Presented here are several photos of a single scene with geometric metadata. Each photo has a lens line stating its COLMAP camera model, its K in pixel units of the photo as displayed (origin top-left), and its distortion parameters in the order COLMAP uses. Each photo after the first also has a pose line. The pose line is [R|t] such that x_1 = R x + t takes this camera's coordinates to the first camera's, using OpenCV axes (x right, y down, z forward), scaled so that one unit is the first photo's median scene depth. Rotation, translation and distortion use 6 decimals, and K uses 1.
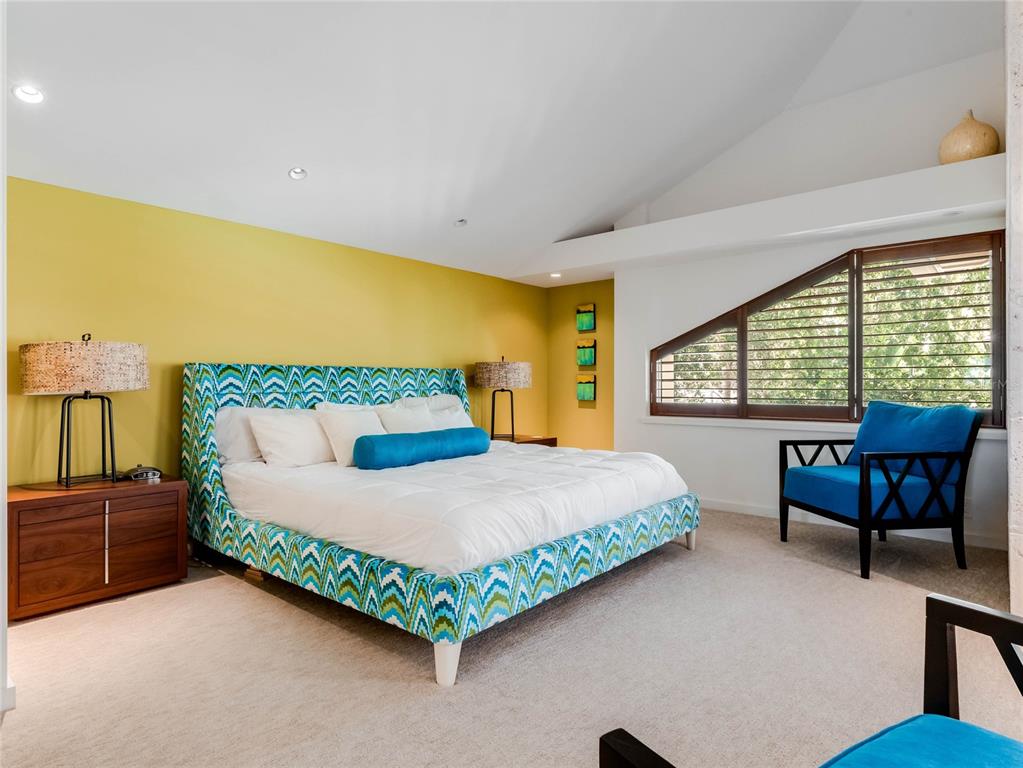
lens RADIAL K [[579.9, 0, 511.5], [0, 579.9, 384.0], [0, 0, 1]] dist [-0.005240, -0.000689]
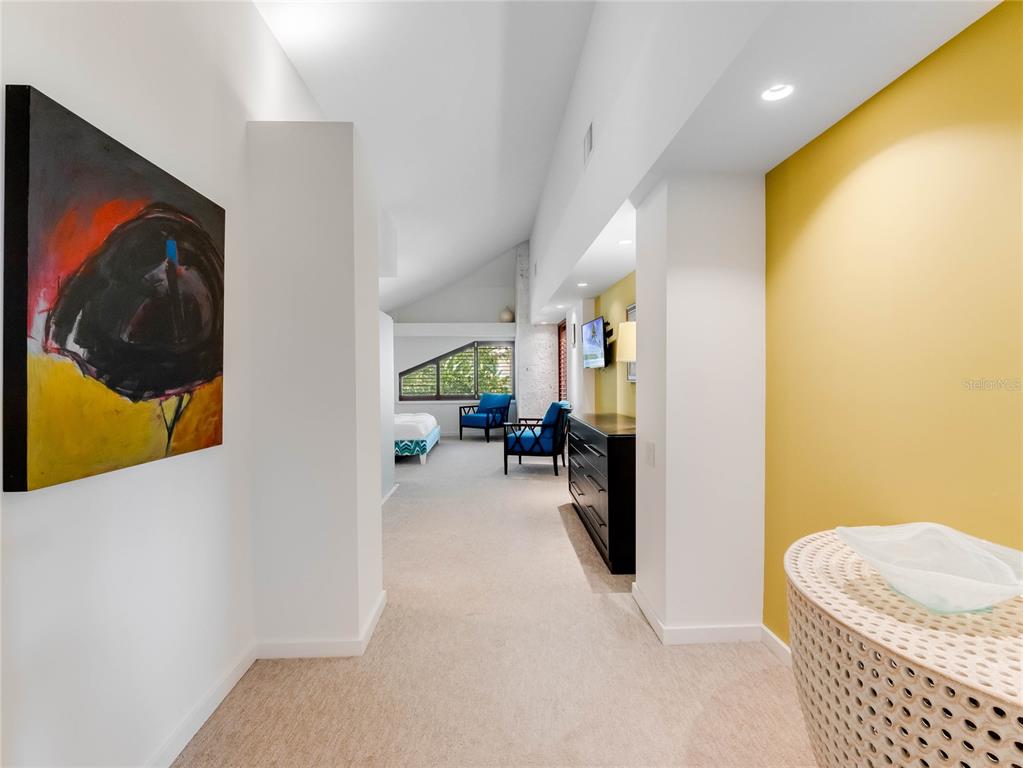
lens RADIAL K [[482.4, 0, 511.5], [0, 482.4, 384.0], [0, 0, 1]] dist [-0.019278, -0.000016]
pose [[0.738581, -0.017384, 0.673940, -1.024713], [0.006349, 0.999803, 0.018831, -0.066183], [-0.674135, -0.009630, 0.738546, -1.034208]]
